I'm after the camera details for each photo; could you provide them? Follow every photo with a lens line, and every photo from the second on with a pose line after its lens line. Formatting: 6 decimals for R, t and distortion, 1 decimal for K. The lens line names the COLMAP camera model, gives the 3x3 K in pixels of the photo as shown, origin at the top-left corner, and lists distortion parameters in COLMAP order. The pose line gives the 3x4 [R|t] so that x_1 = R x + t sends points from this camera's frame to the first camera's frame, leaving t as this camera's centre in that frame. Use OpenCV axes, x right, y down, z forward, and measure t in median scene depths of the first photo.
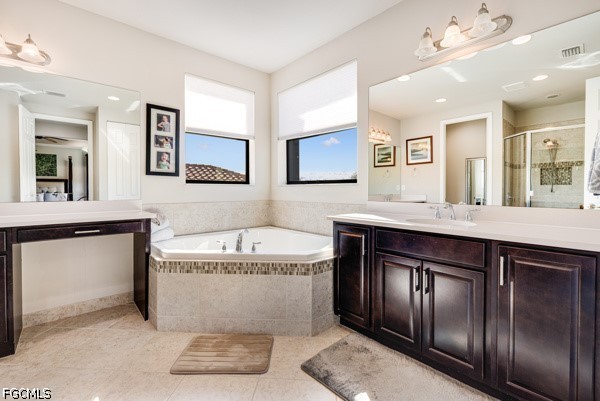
lens RADIAL K [[267.2, 0, 301.5], [0, 267.2, 194.0], [0, 0, 1]] dist [-0.002576, 0.000177]
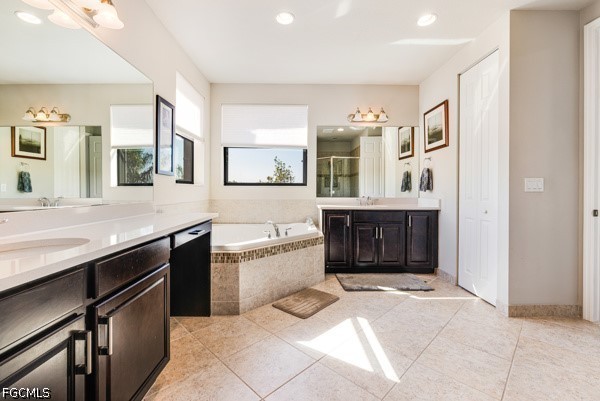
lens RADIAL K [[267.2, 0, 290.3], [0, 267.2, 194.4], [0, 0, 1]] dist [-0.002576, 0.000177]
pose [[0.660139, -0.009169, 0.751088, -0.978322], [0.010270, 0.999942, 0.003180, 0.000749], [-0.751074, 0.005615, 0.660195, 0.067148]]
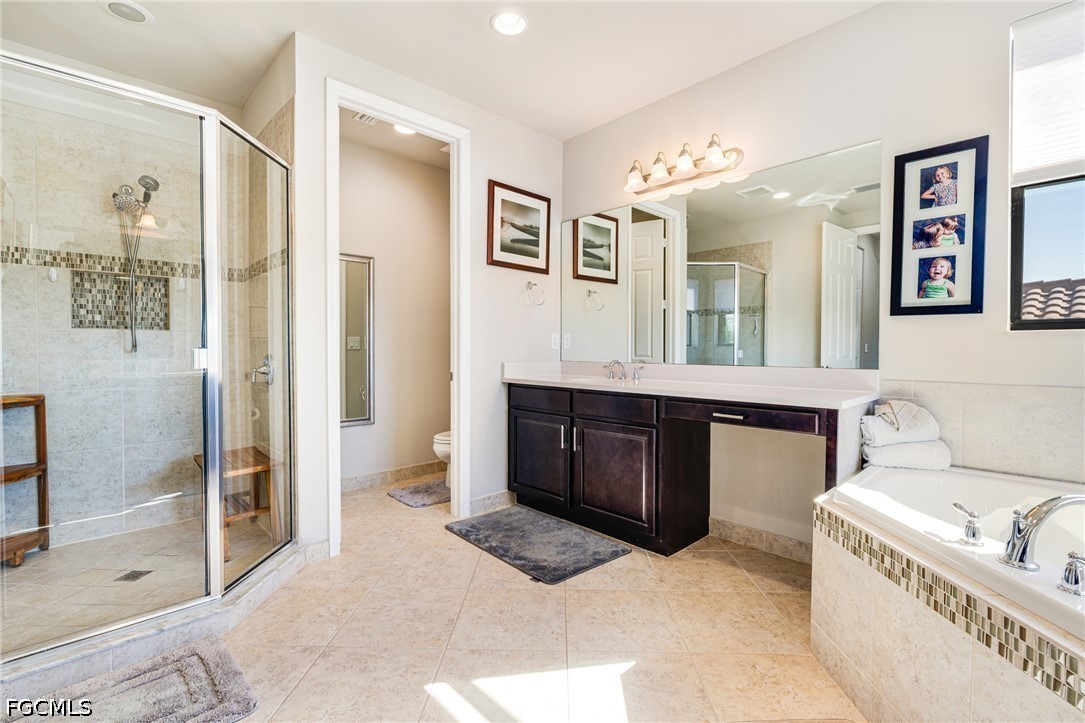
lens RADIAL K [[483.1, 0, 546.6], [0, 483.1, 353.9], [0, 0, 1]] dist [-0.002576, 0.000177]
pose [[0.048319, 0.014890, -0.998721, 0.212808], [-0.019974, 0.999703, 0.013938, -0.006037], [0.998632, 0.019275, 0.048602, 0.384566]]
